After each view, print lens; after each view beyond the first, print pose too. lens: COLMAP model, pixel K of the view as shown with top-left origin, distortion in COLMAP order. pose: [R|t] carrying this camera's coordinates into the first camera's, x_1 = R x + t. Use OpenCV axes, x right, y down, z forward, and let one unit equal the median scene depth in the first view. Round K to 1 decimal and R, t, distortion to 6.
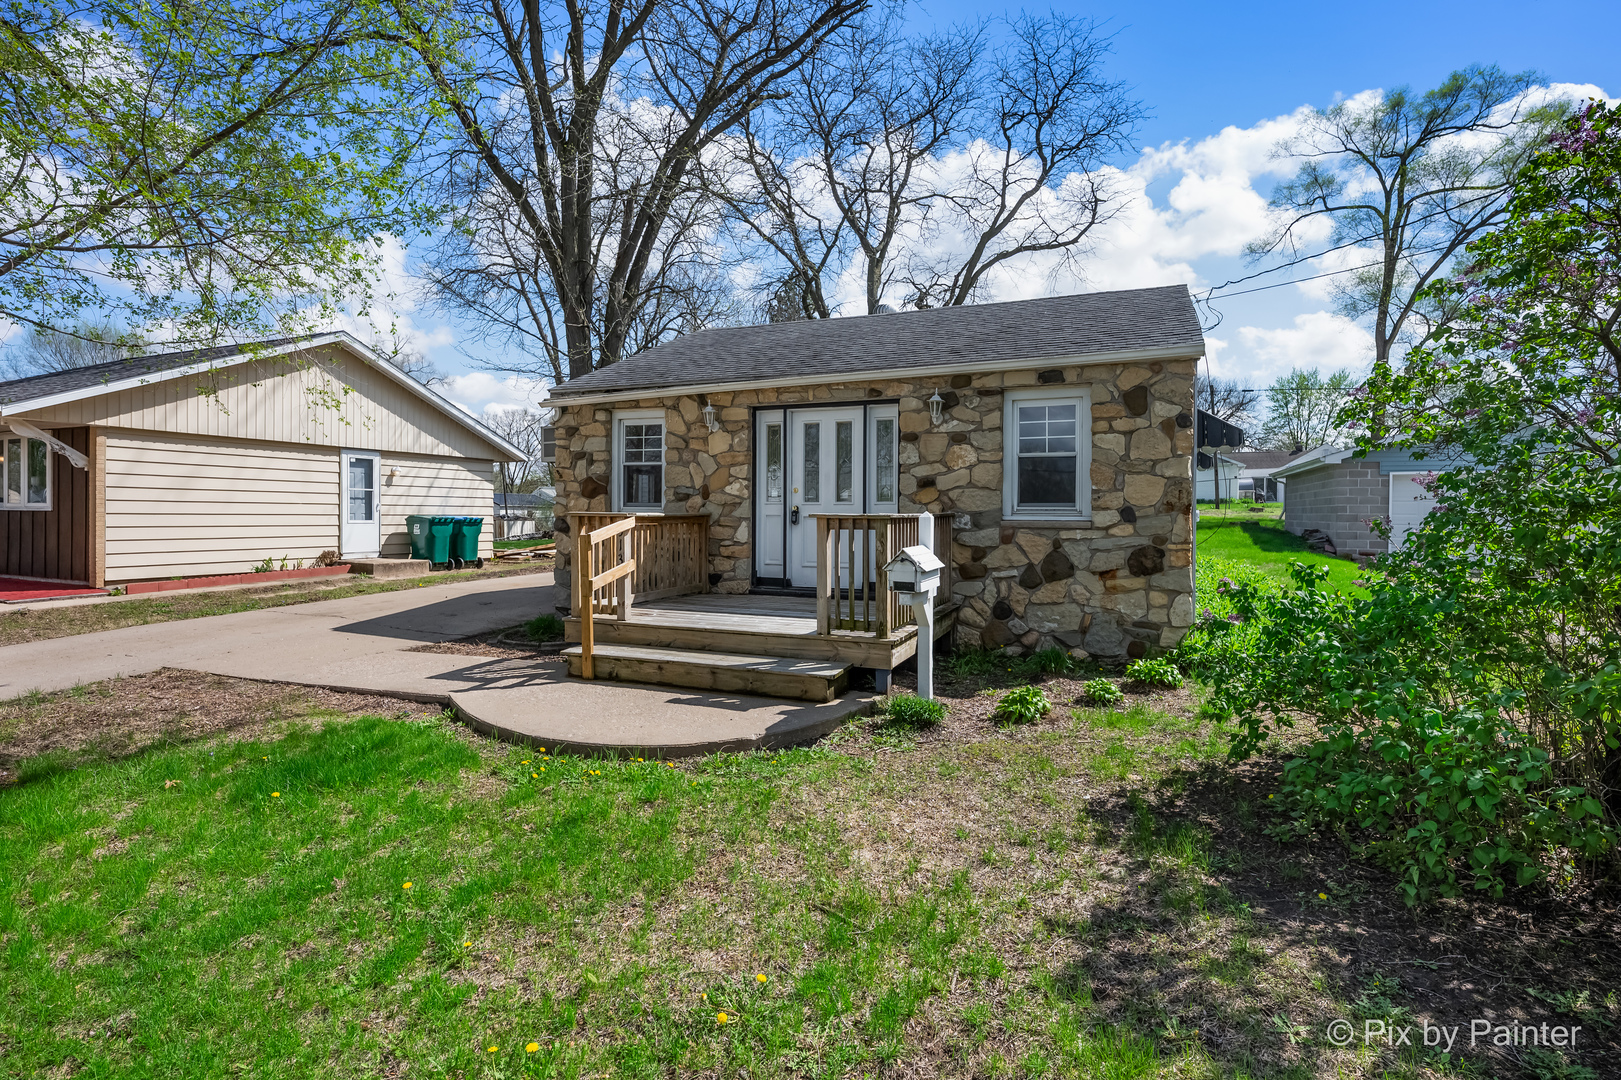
lens RADIAL K [[793.1, 0, 836.9], [0, 793.1, 539.8], [0, 0, 1]] dist [-0.000221, -0.000178]
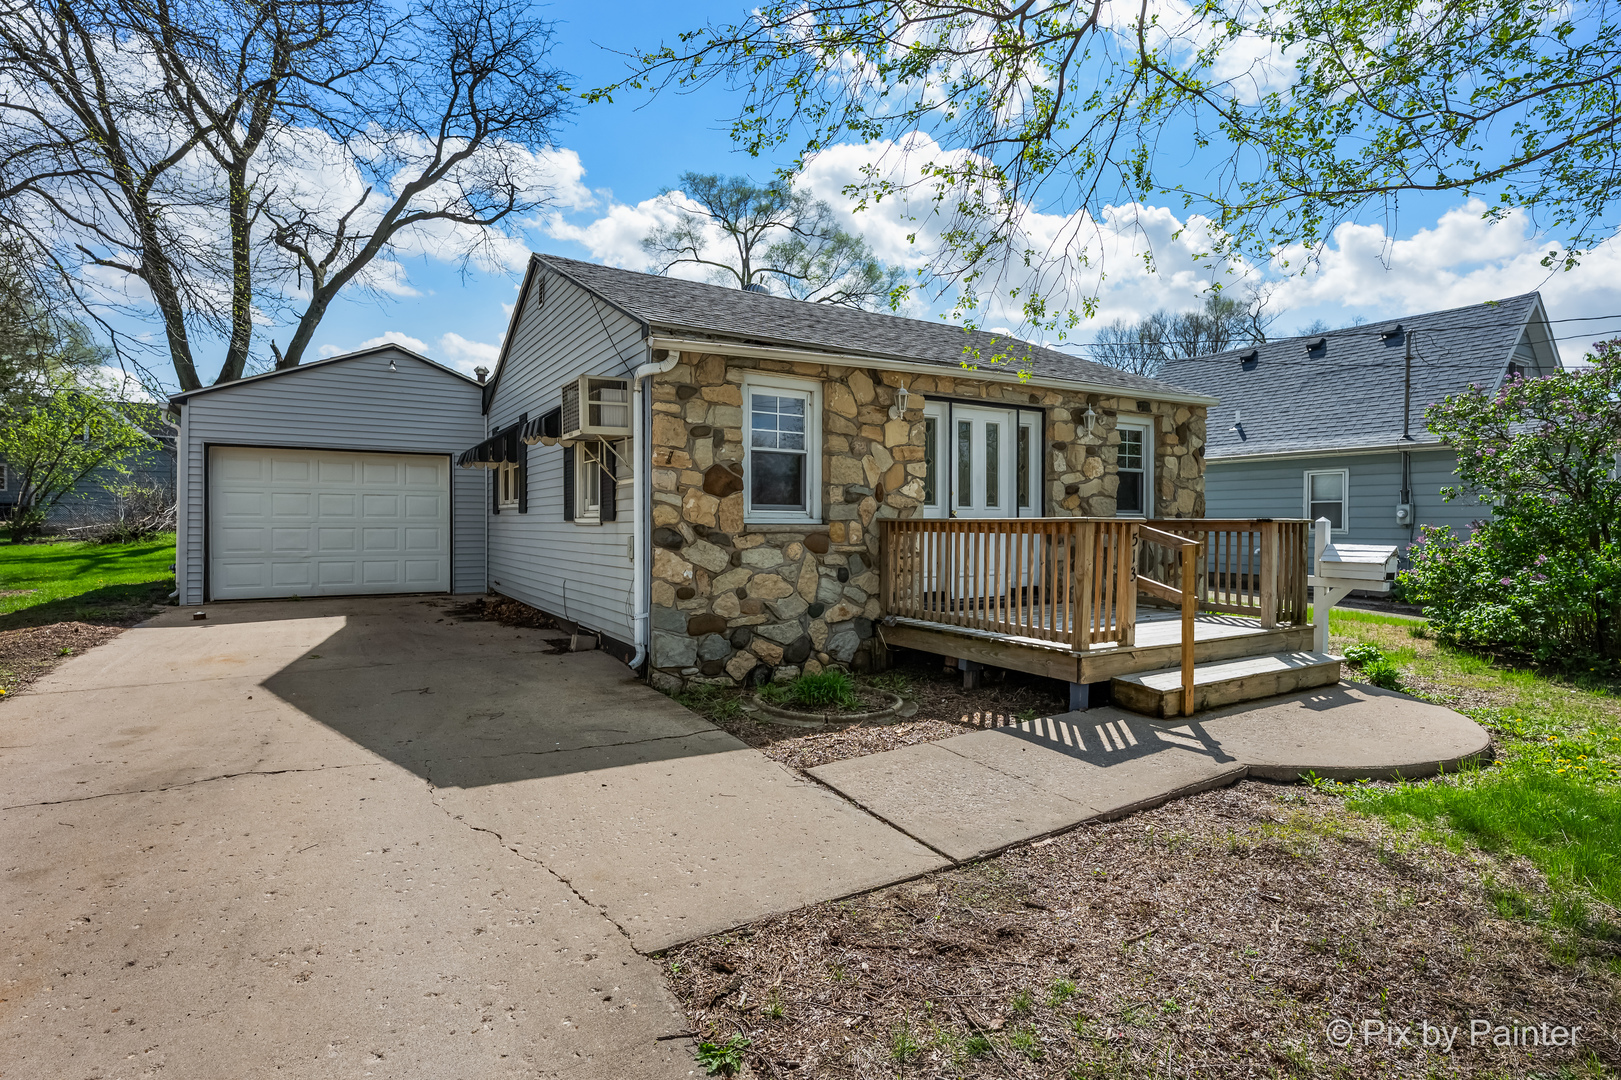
lens RADIAL K [[793.1, 0, 836.9], [0, 793.1, 539.8], [0, 0, 1]] dist [-0.000221, -0.000178]
pose [[0.588941, -0.022590, 0.807860, -0.838539], [0.028119, 0.999577, 0.007451, -0.019238], [-0.807687, 0.018328, 0.589327, 0.557687]]
